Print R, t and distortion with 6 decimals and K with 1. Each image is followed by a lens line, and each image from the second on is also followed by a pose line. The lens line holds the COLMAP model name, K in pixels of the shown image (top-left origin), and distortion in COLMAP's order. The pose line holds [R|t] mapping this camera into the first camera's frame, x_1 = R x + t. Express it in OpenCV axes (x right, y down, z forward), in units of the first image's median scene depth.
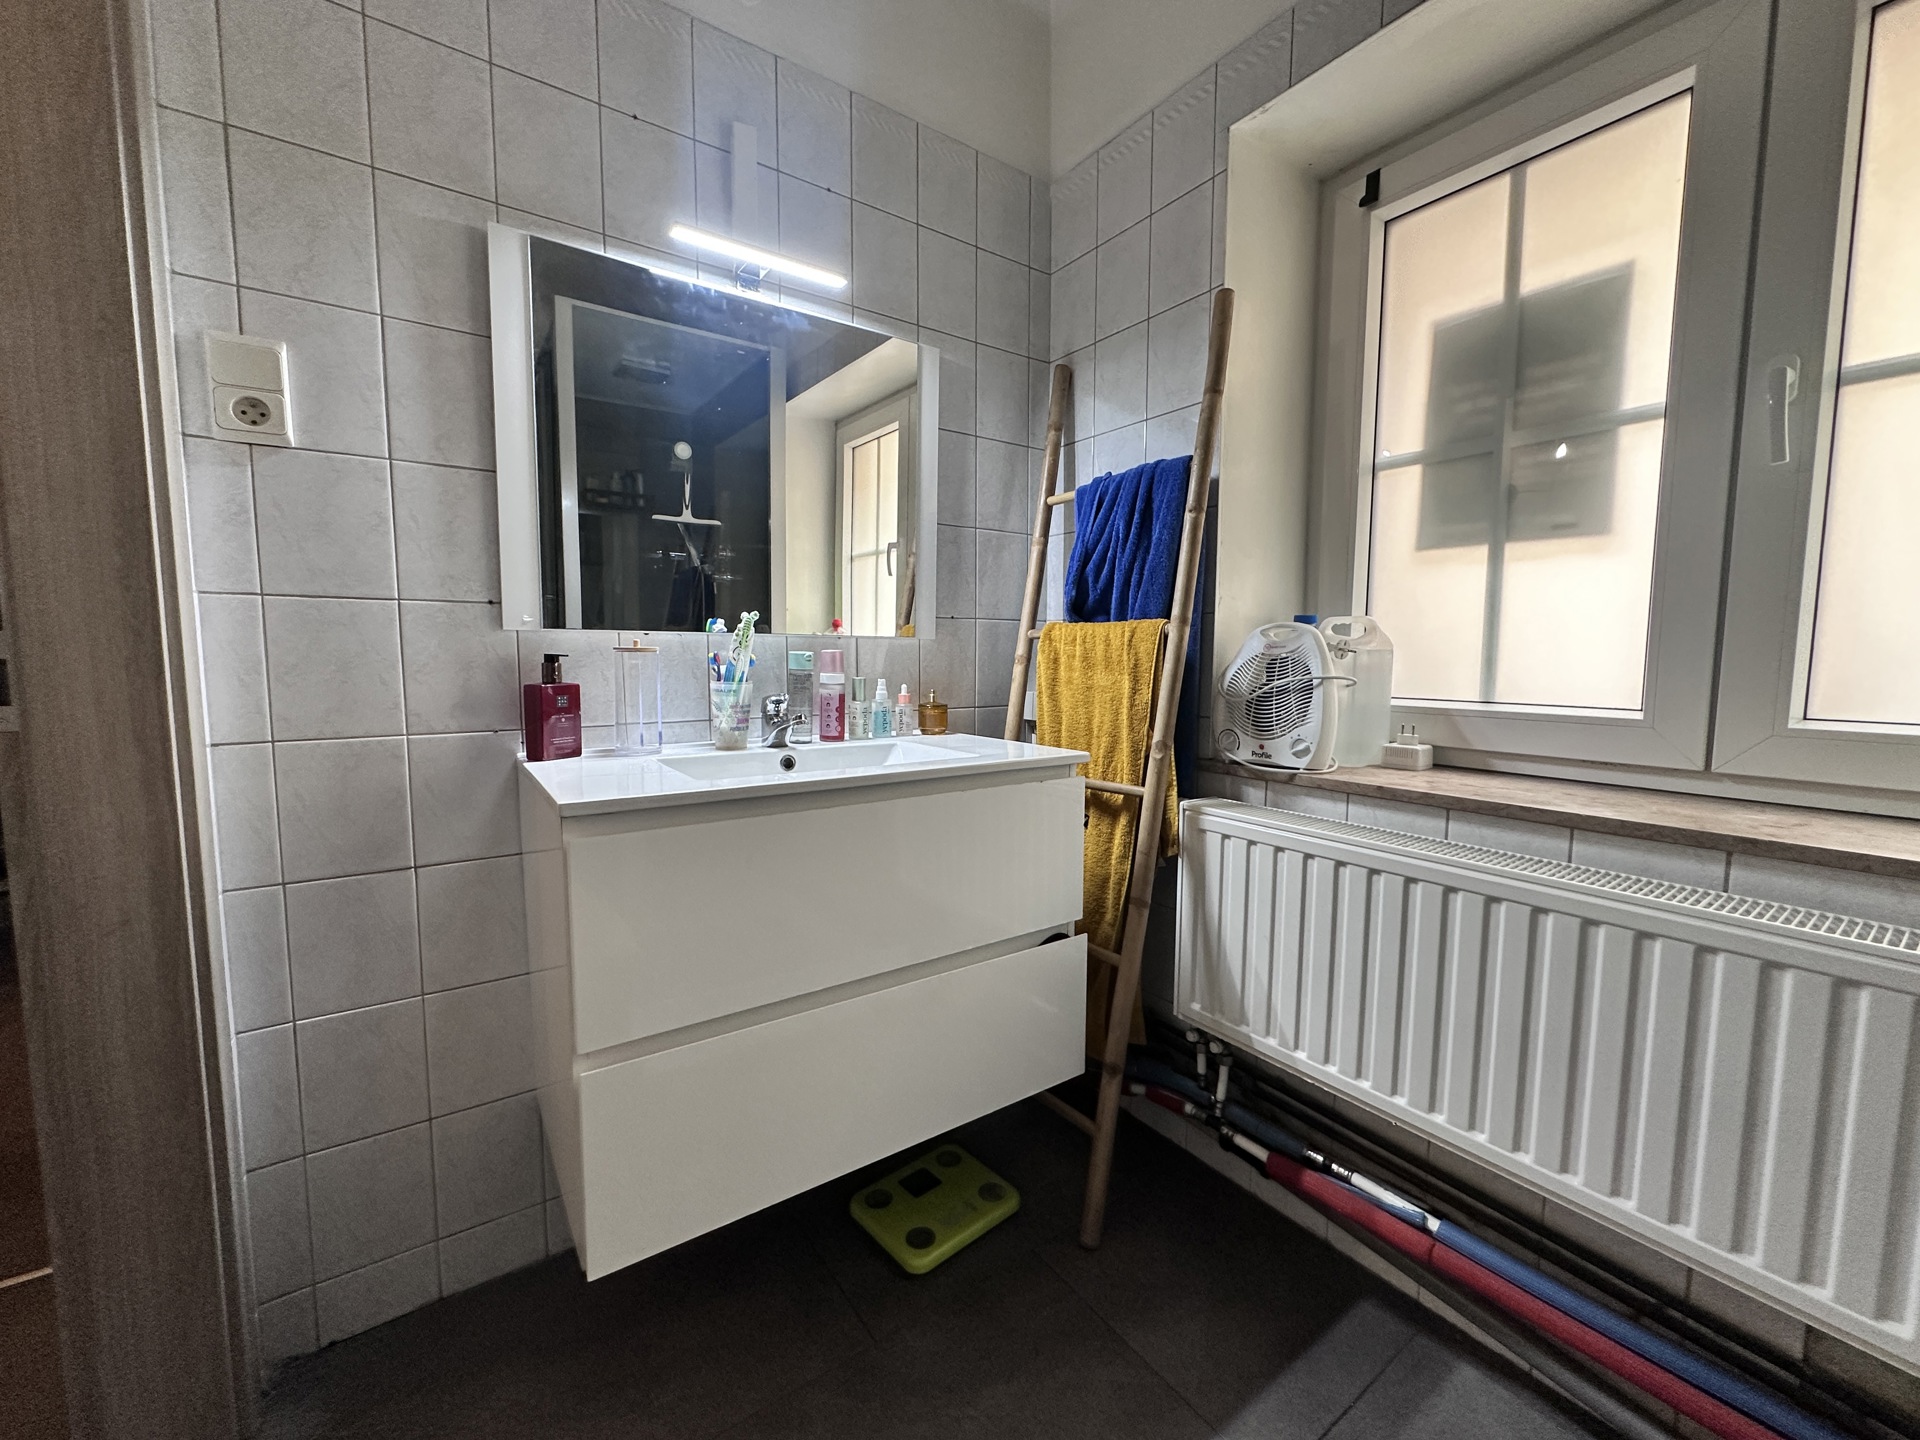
lens RADIAL K [[769.1, 0, 960.4], [0, 769.1, 720.5], [0, 0, 1]] dist [0.002810, 0.000574]
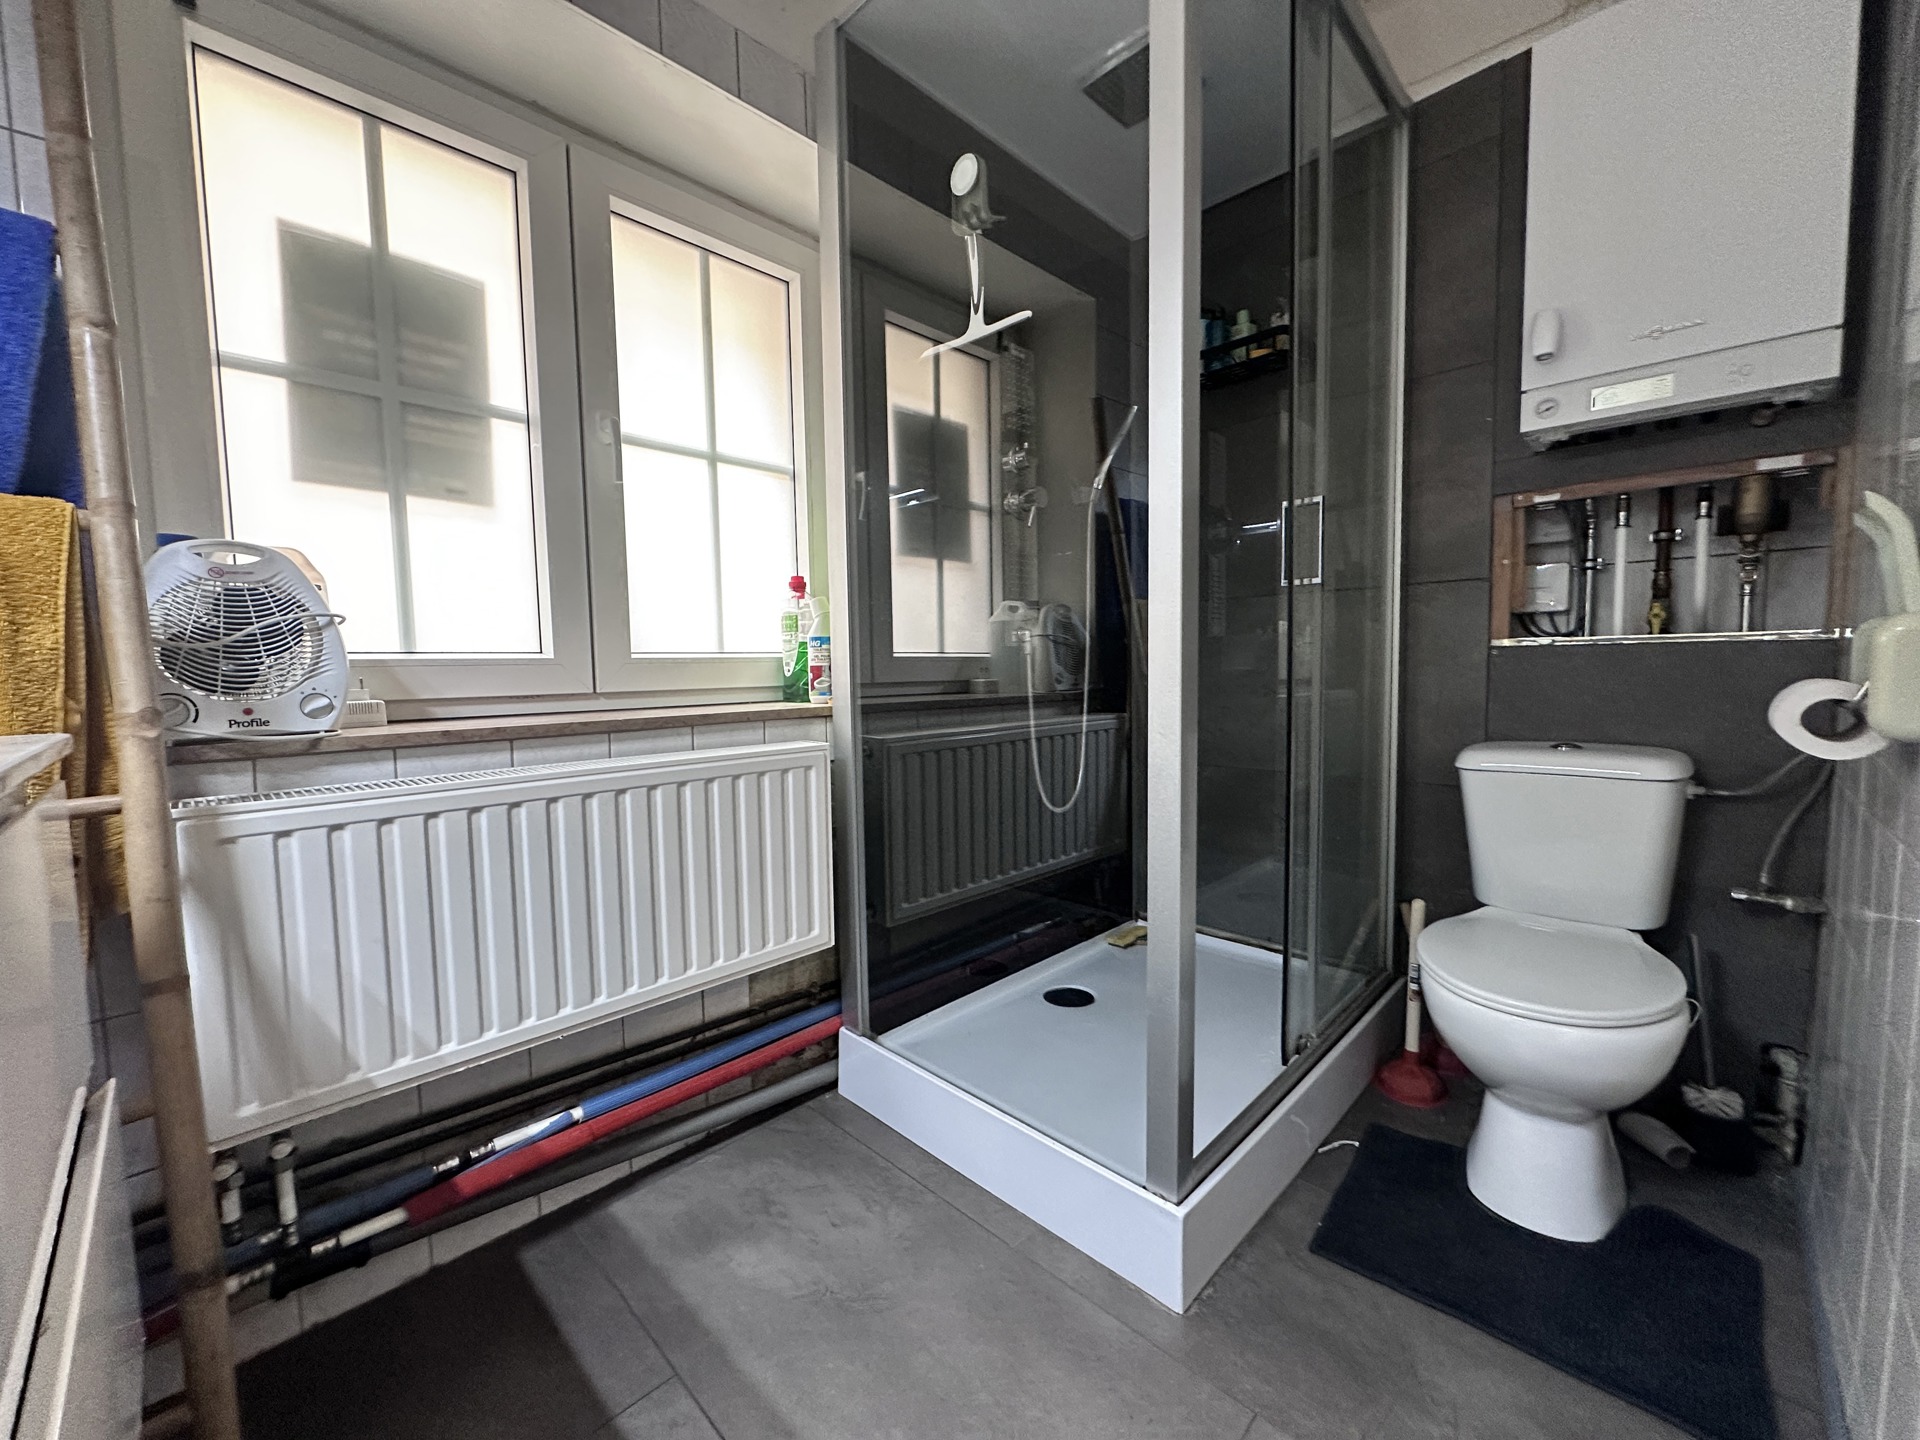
lens RADIAL K [[769.1, 0, 959.8], [0, 769.1, 718.2], [0, 0, 1]] dist [0.002810, 0.000574]
pose [[-0.181065, -0.068375, 0.981091, -0.457520], [0.107448, 0.990233, 0.088842, 0.051075], [-0.977584, 0.121503, -0.171950, 0.516001]]
